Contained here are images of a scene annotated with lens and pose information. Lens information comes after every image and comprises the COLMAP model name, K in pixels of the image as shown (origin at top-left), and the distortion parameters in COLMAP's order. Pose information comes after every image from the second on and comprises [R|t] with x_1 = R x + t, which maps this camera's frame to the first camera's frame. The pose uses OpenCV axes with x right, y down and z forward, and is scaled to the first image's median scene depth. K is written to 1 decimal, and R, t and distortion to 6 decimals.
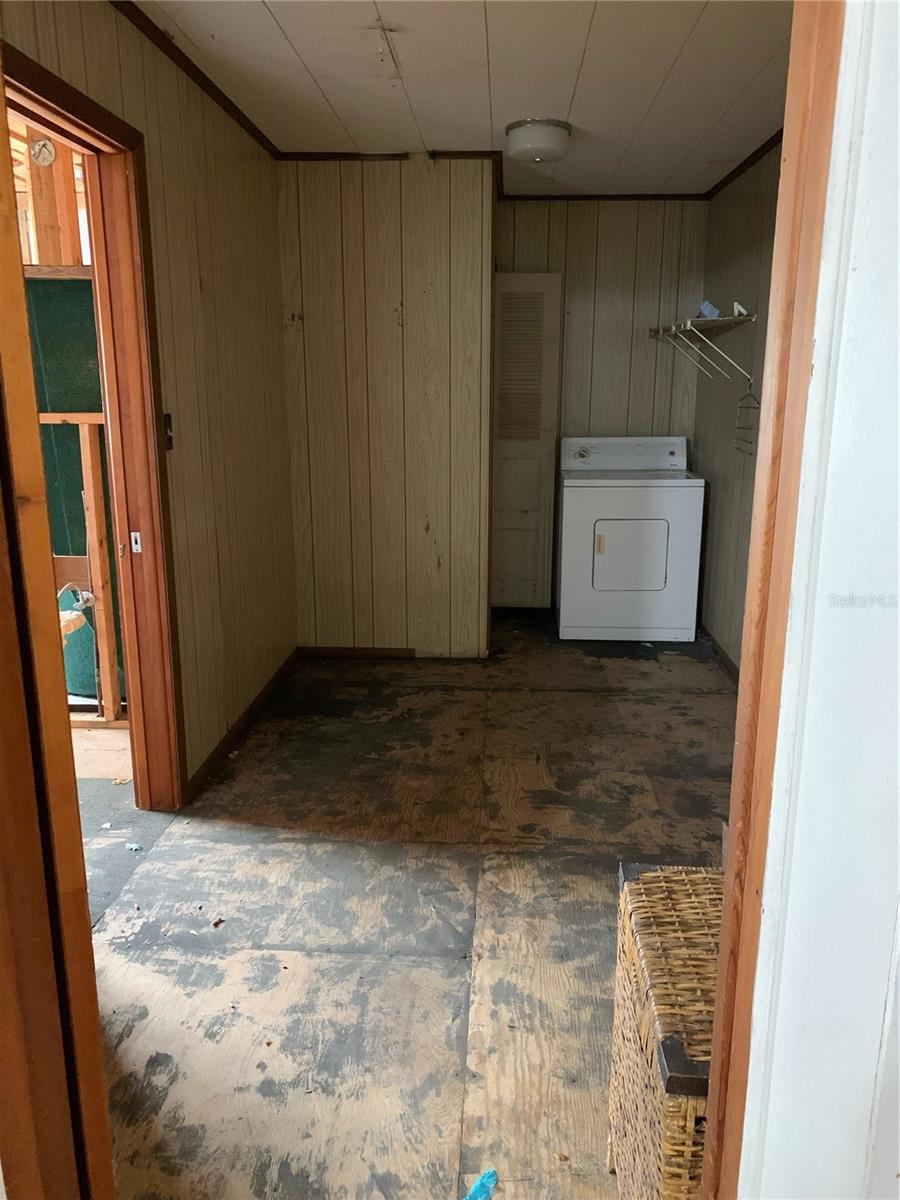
lens RADIAL K [[899.6, 0, 450.7], [0, 899.6, 599.0], [0, 0, 1]] dist [0.020293, -0.043452]
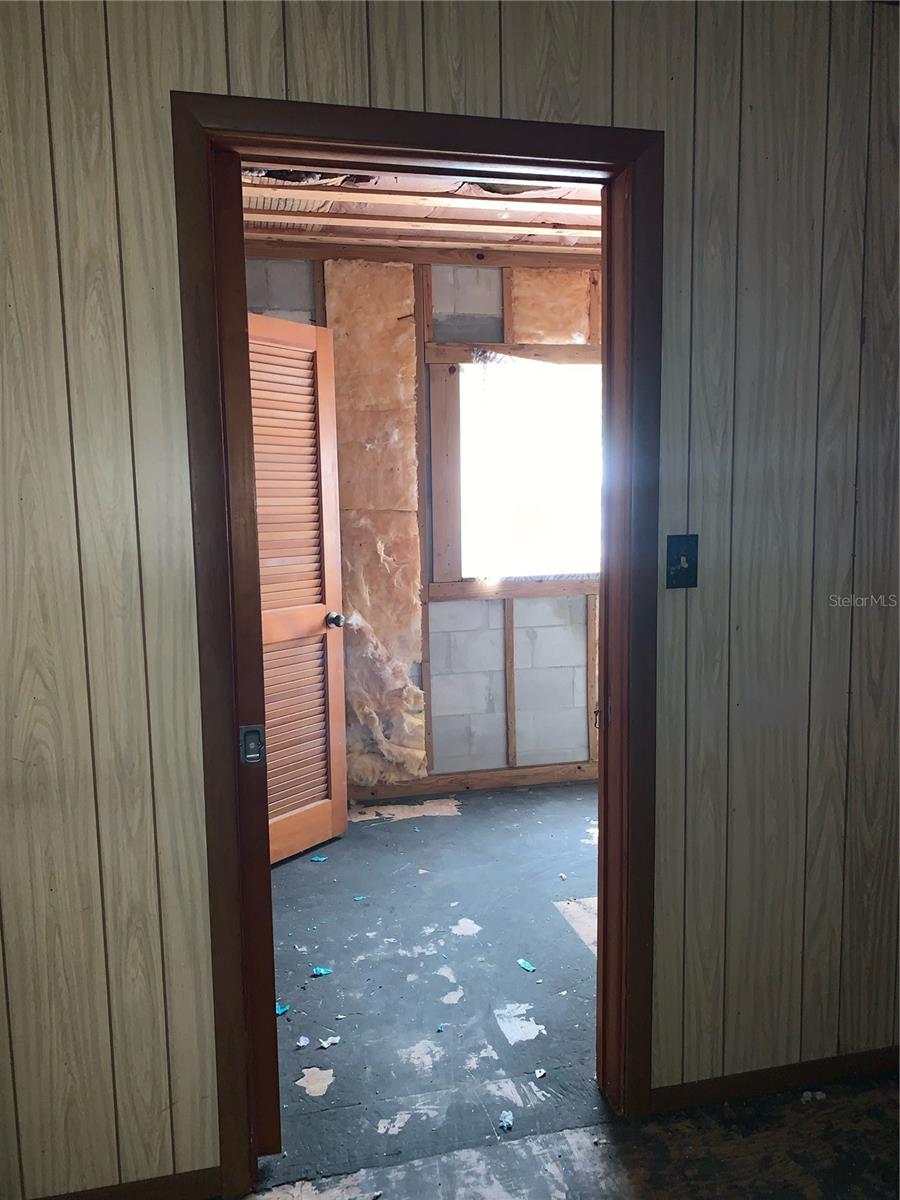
lens RADIAL K [[899.6, 0, 450.1], [0, 899.6, 600.2], [0, 0, 1]] dist [0.020293, -0.043452]
pose [[0.282610, 0.107108, -0.953236, 0.290209], [-0.204976, 0.977536, 0.049068, -0.165782], [0.937079, 0.181523, 0.298216, 0.689125]]
